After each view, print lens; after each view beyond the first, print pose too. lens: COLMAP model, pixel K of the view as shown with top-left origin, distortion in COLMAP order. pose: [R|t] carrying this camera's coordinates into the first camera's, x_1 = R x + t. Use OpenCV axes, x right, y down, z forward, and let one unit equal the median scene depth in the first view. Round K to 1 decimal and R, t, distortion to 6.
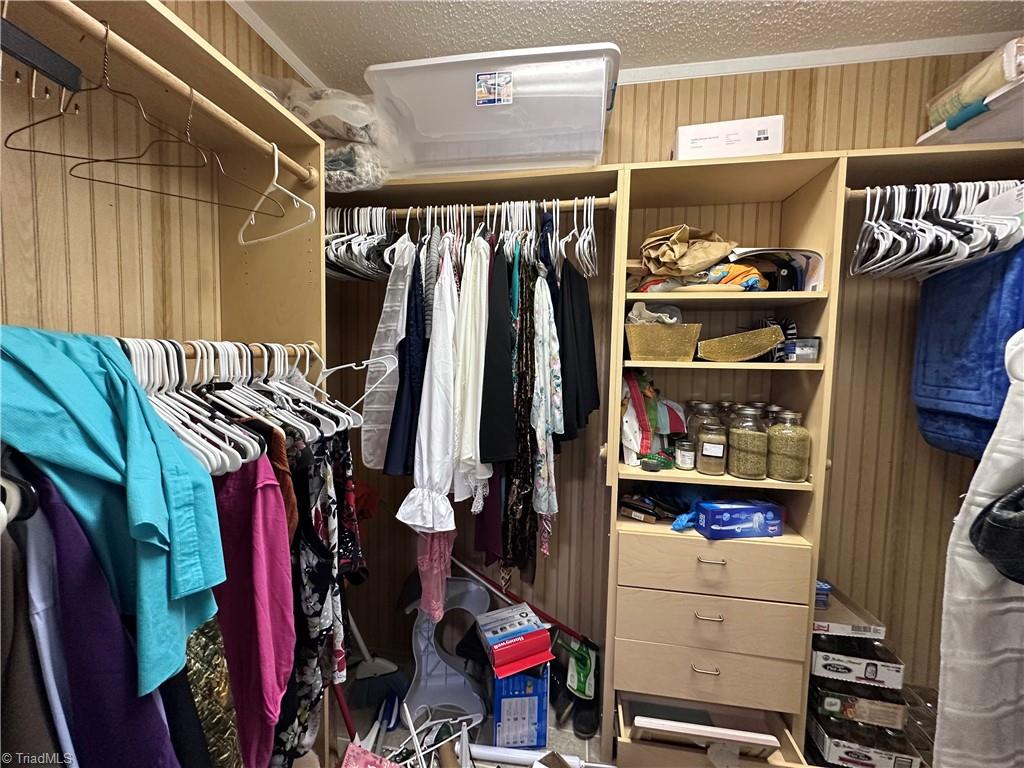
lens RADIAL K [[410.0, 0, 512.0], [0, 410.0, 384.0], [0, 0, 1]] dist [-0.002382, 0.000181]
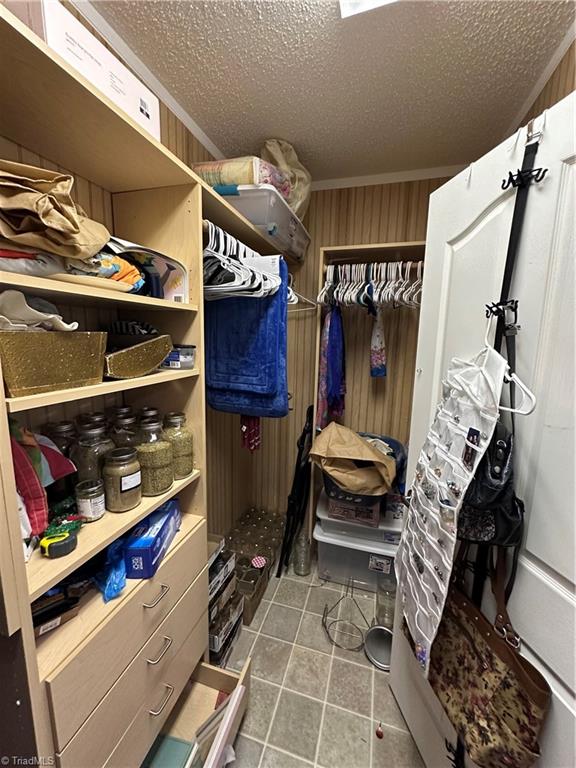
lens RADIAL K [[307.5, 0, 288.0], [0, 307.5, 384.0], [0, 0, 1]] dist [-0.002382, 0.000181]
pose [[0.122404, -0.170556, 0.977716, -0.063124], [0.040194, 0.985167, 0.166824, -0.135907], [-0.991666, 0.018879, 0.127444, 0.608881]]
